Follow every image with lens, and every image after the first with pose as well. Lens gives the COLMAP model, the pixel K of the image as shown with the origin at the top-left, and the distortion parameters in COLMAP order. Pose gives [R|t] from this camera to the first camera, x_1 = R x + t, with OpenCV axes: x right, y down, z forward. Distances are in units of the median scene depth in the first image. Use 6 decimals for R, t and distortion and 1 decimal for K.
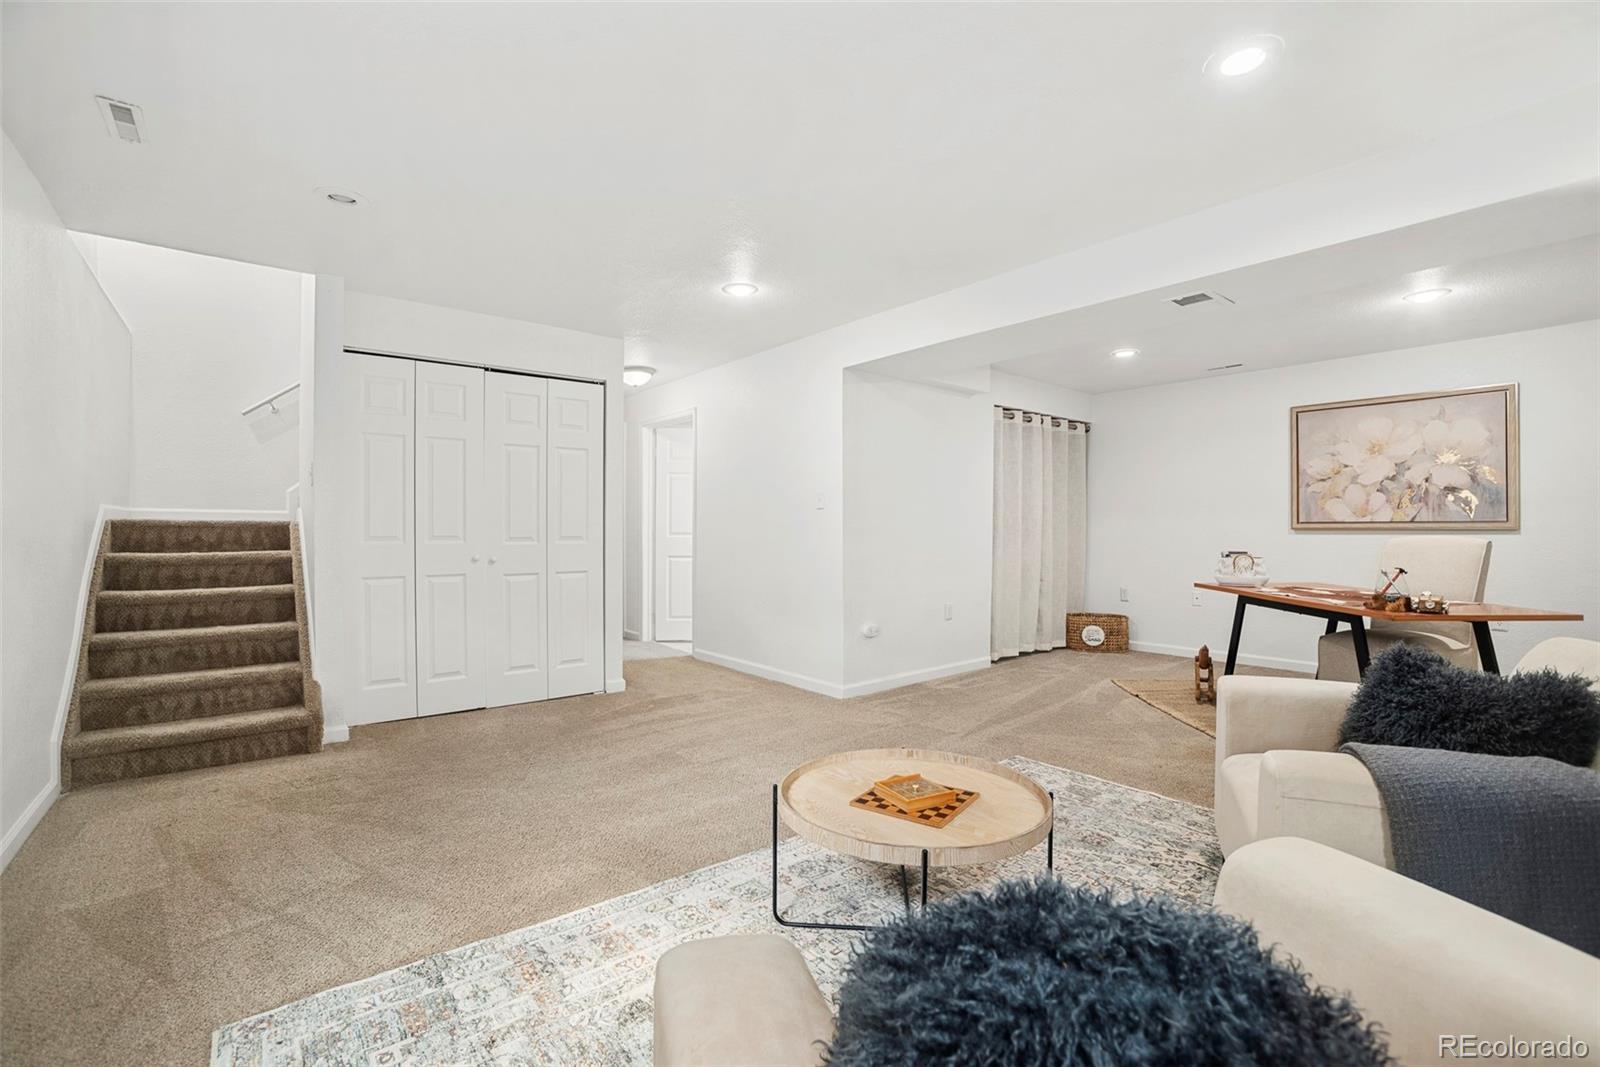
lens RADIAL K [[702.0, 0, 797.4], [0, 702.0, 530.0], [0, 0, 1]] dist [-0.050334, 0.013427]
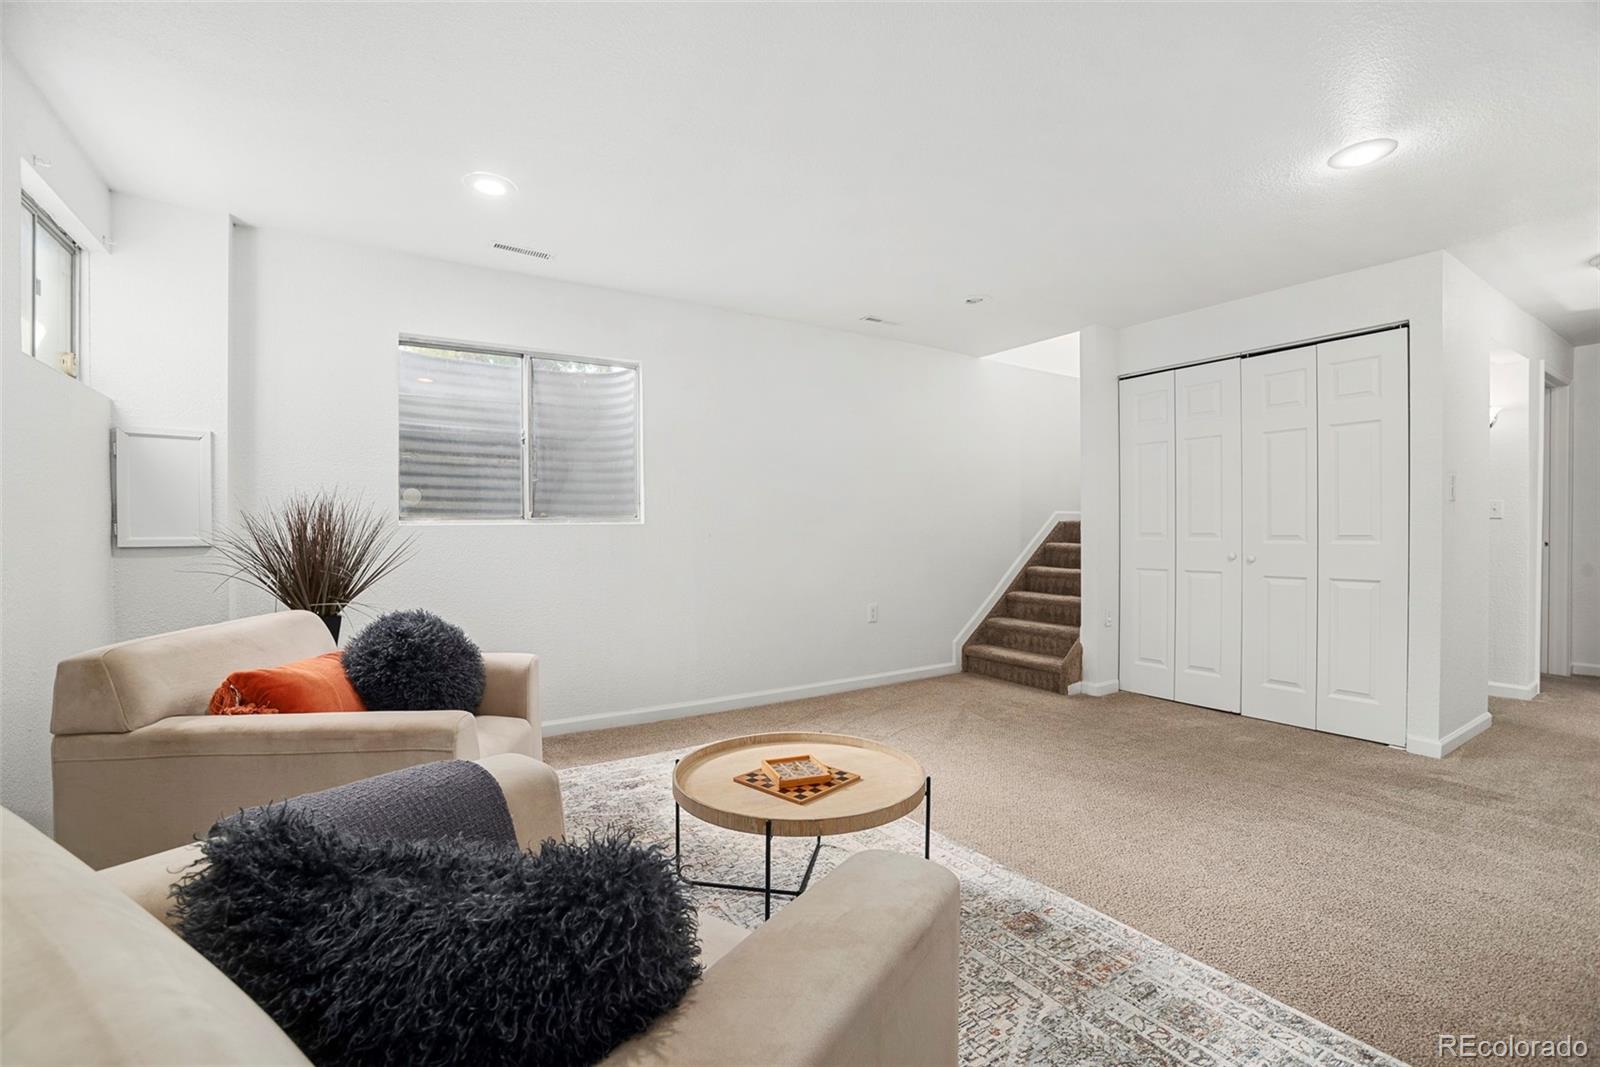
lens RADIAL K [[702.0, 0, 795.2], [0, 702.0, 530.5], [0, 0, 1]] dist [-0.050334, 0.013427]
pose [[-0.107291, 0.000464, -0.994228, 0.510157], [0.000492, 1.000000, 0.000413, 0.003894], [0.994228, -0.000445, -0.107291, 0.462232]]
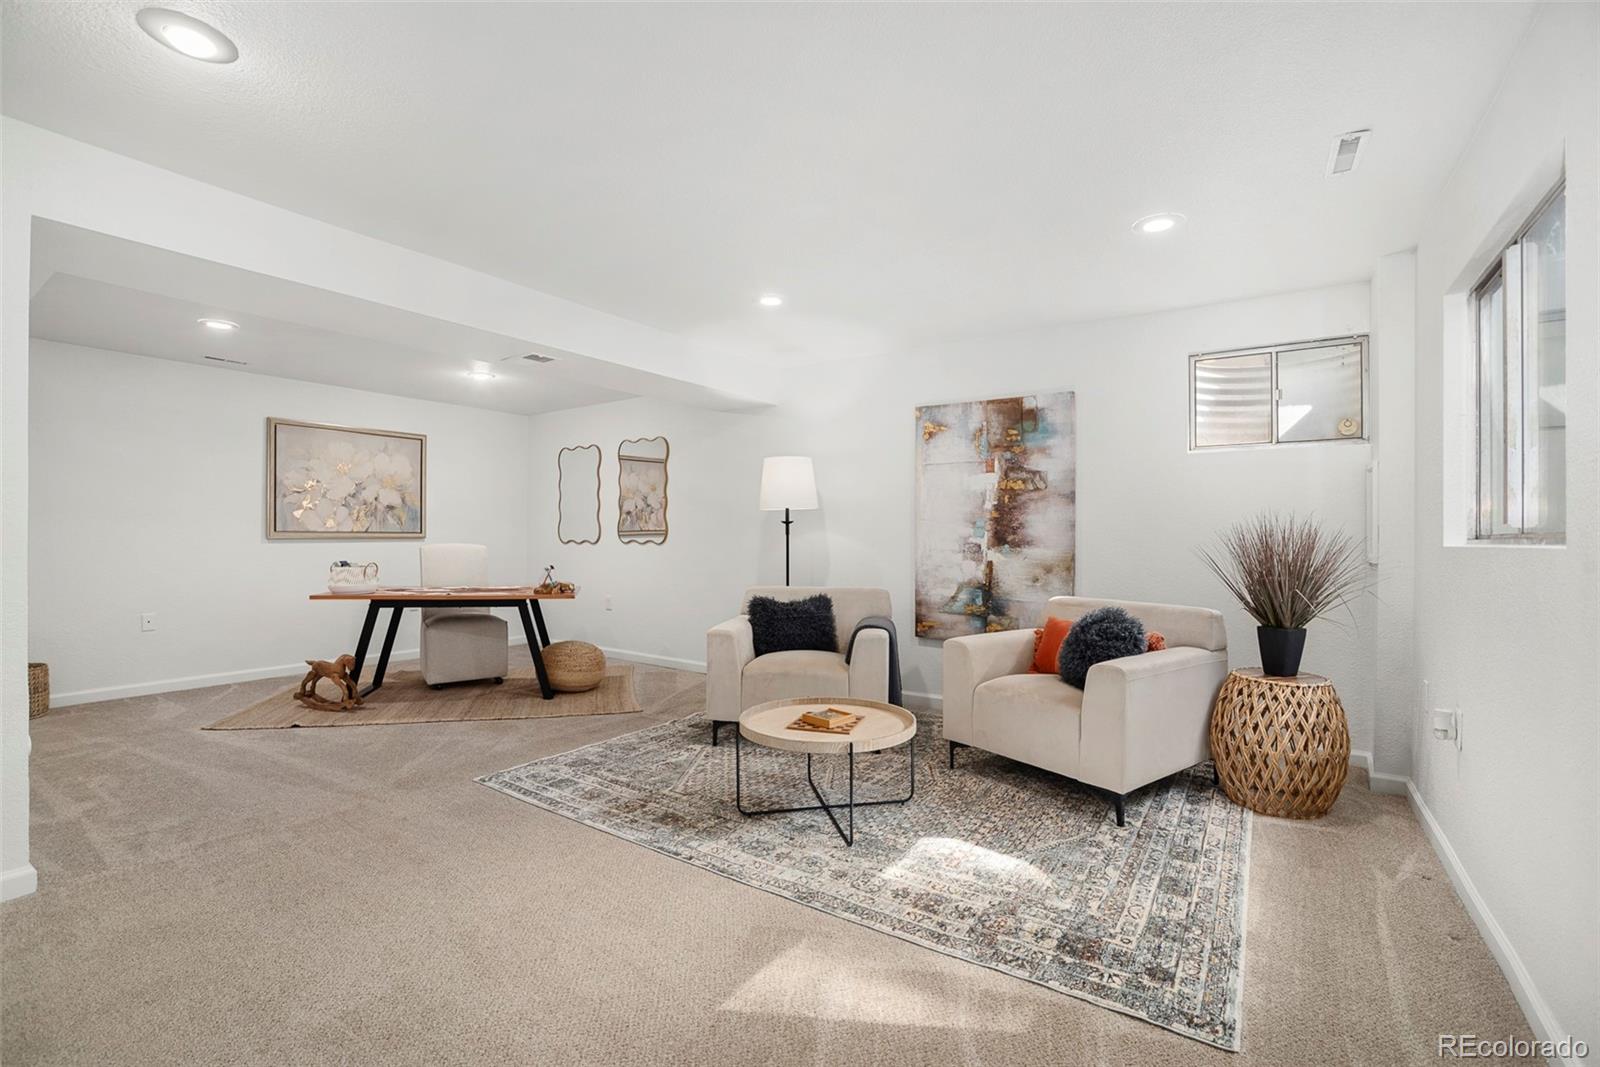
lens RADIAL K [[702.0, 0, 798.1], [0, 702.0, 532.3], [0, 0, 1]] dist [-0.050334, 0.013427]
pose [[-0.282056, 0.001611, 0.959397, -0.535053], [-0.002674, 0.999993, -0.002465, -0.011035], [-0.959394, -0.003260, -0.282049, 0.620843]]
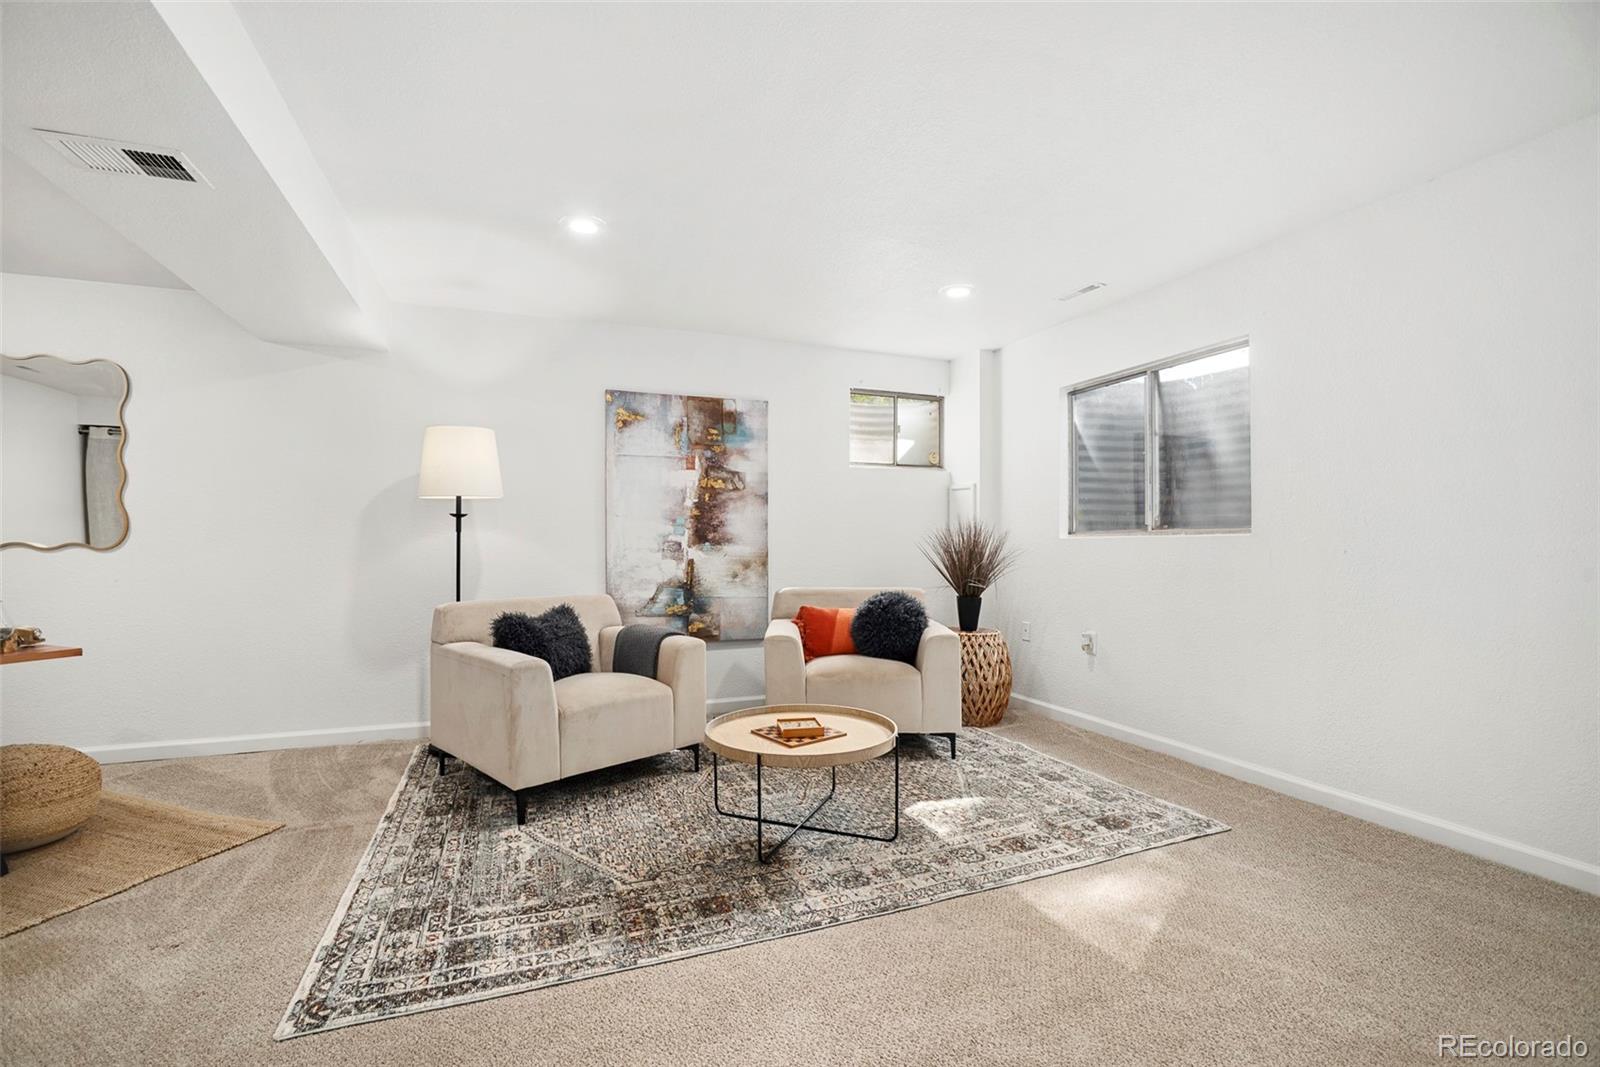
lens RADIAL K [[702.0, 0, 789.7], [0, 702.0, 556.5], [0, 0, 1]] dist [-0.050334, 0.013427]
pose [[-0.952641, -0.005024, 0.304057, -0.099731], [0.001664, 0.999762, 0.021733, 0.001327], [-0.304094, 0.021210, -0.952406, 0.970226]]
